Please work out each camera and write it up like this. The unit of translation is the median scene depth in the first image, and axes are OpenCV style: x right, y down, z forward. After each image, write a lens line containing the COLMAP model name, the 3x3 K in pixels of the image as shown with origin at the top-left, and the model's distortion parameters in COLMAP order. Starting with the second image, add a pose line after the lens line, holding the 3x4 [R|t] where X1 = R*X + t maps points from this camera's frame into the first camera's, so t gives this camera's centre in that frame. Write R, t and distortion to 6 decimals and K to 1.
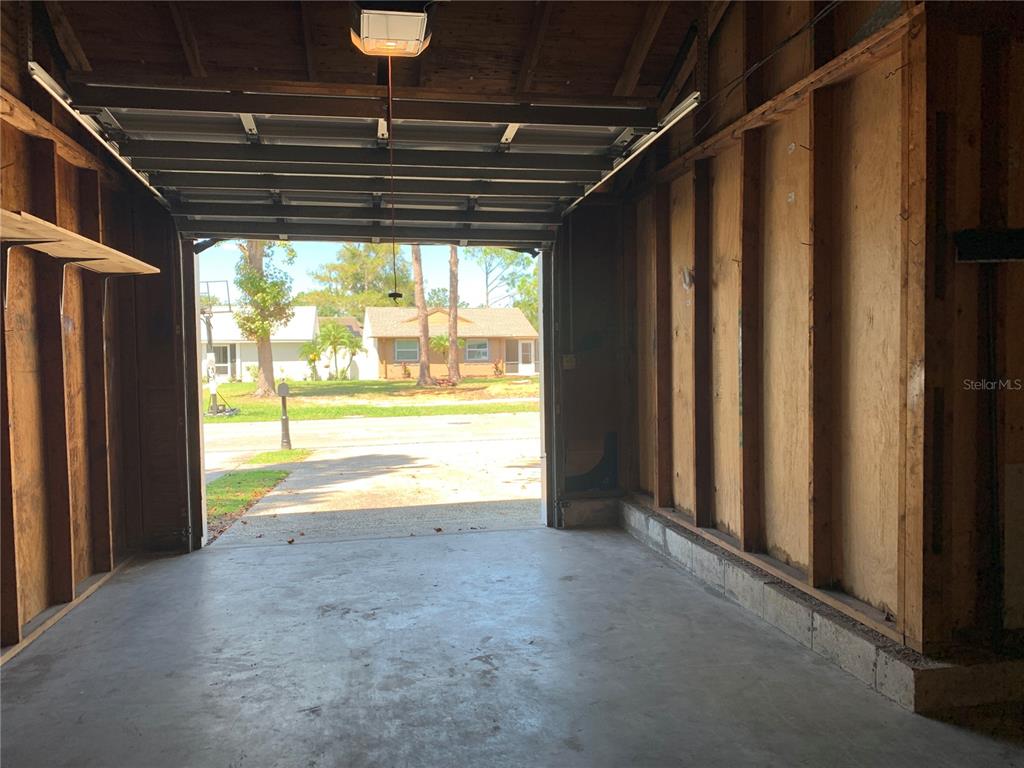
lens RADIAL K [[774.4, 0, 510.1], [0, 774.4, 386.9], [0, 0, 1]] dist [-0.001507, -0.013075]
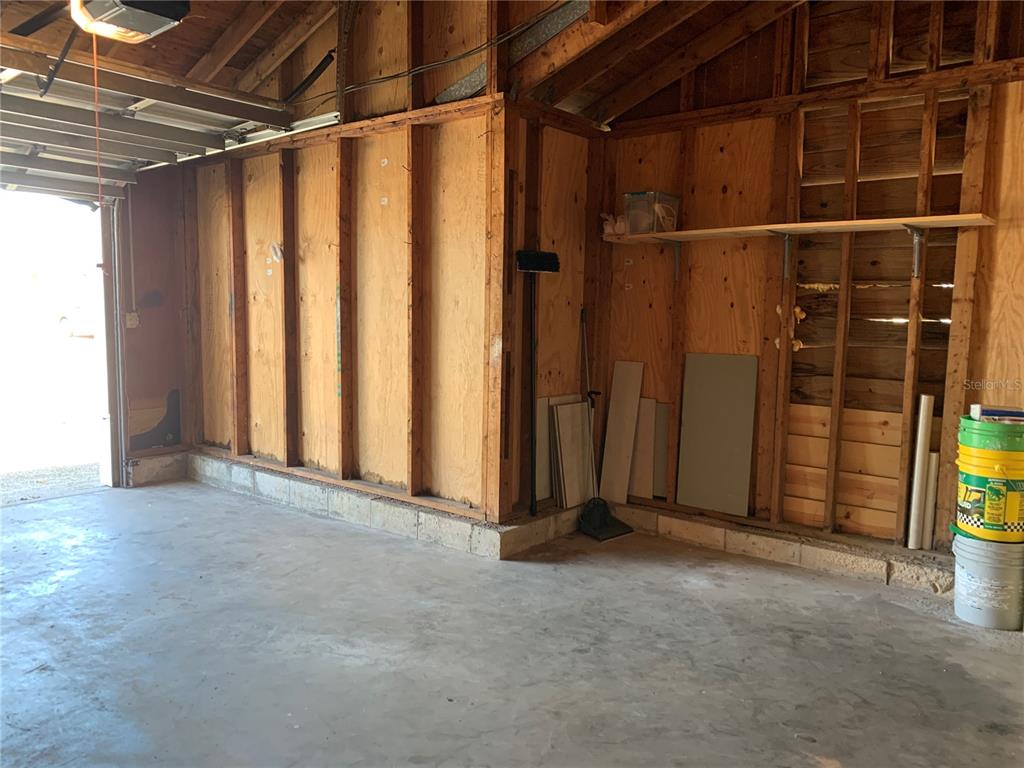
lens RADIAL K [[769.9, 0, 509.6], [0, 769.9, 399.0], [0, 0, 1]] dist [0.034227, -0.010602]
pose [[0.763054, -0.047748, 0.644569, -0.347621], [-0.003261, 0.996970, 0.077713, -0.019364], [-0.646327, -0.061401, 0.760586, -0.141017]]
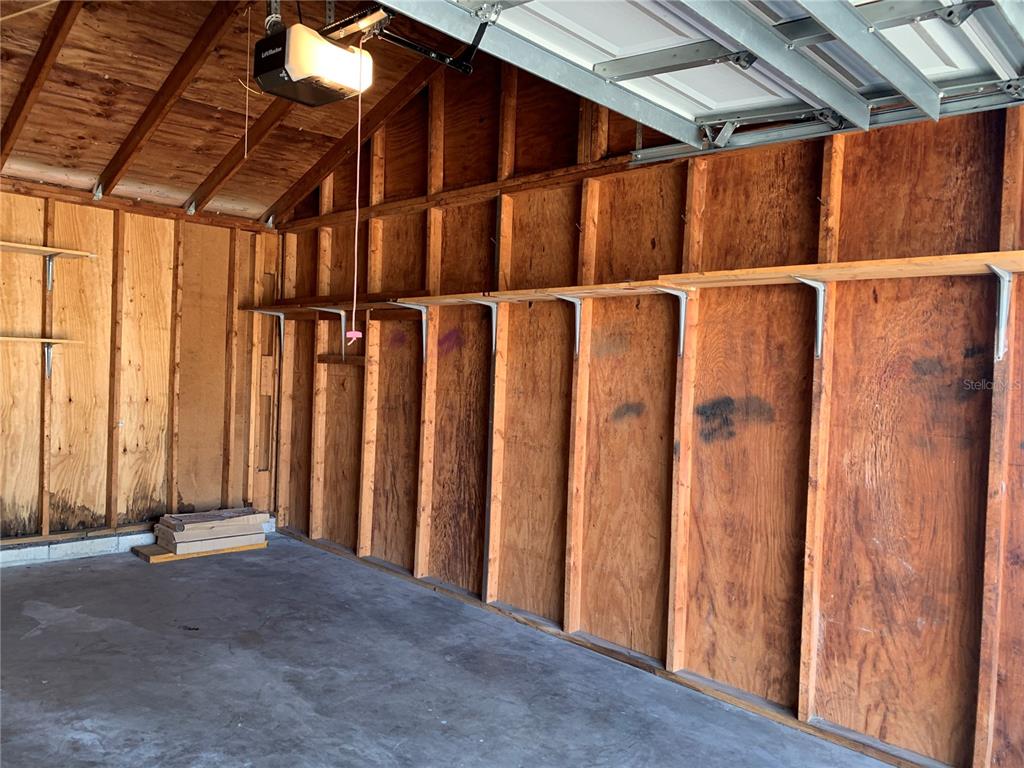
lens RADIAL K [[792.4, 0, 507.9], [0, 792.4, 386.8], [0, 0, 1]] dist [0.031065, -0.017131]
pose [[-0.812373, -0.004244, -0.583123, 0.203605], [-0.050539, 0.996723, 0.063153, -0.108151], [0.580945, 0.080774, -0.809925, 1.558882]]
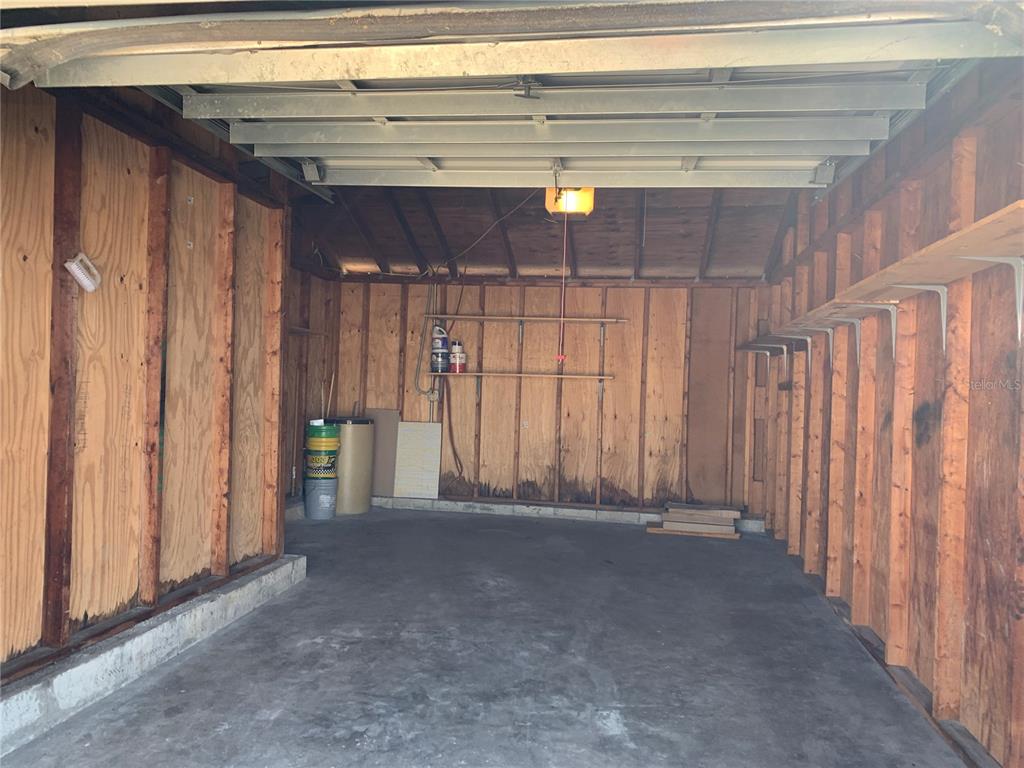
lens RADIAL K [[792.4, 0, 507.9], [0, 792.4, 386.8], [0, 0, 1]] dist [0.031065, -0.017131]
pose [[-0.944210, -0.017035, 0.328903, -0.465389], [-0.009272, 0.999641, 0.025156, -0.085436], [-0.329213, 0.020703, -0.944029, 2.092450]]
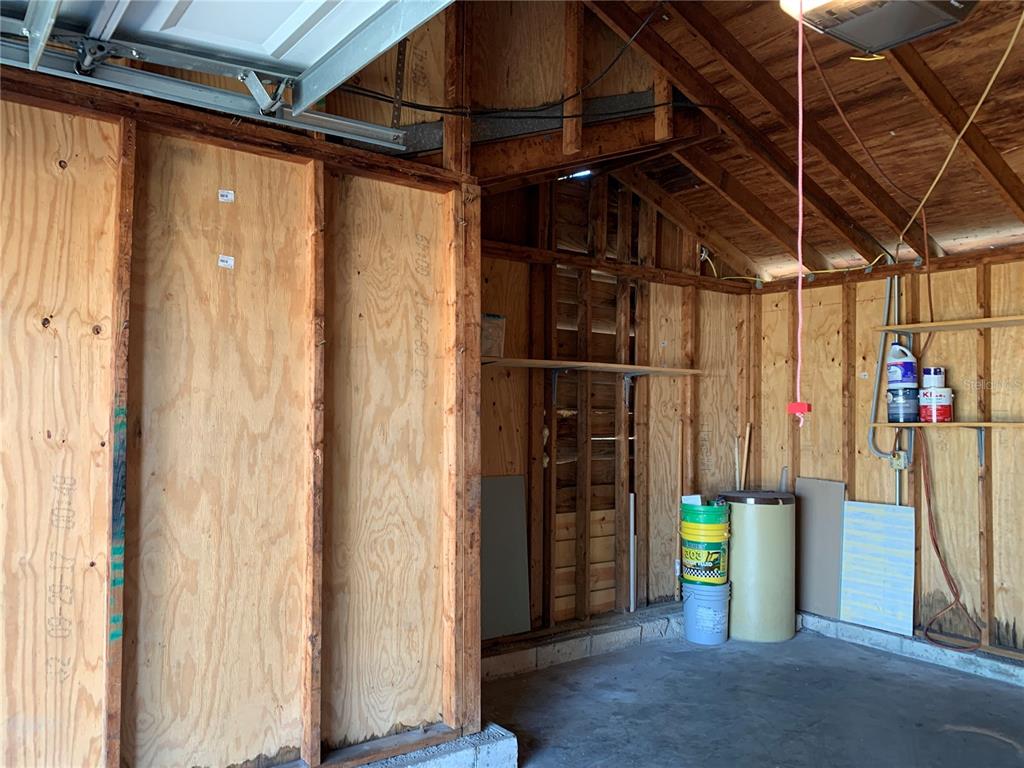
lens RADIAL K [[792.4, 0, 507.9], [0, 792.4, 386.8], [0, 0, 1]] dist [0.031065, -0.017131]
pose [[-0.438417, 0.041737, 0.897802, -0.461673], [0.028929, 0.999059, -0.032318, -0.103121], [-0.898306, 0.011804, -0.439212, 1.187392]]
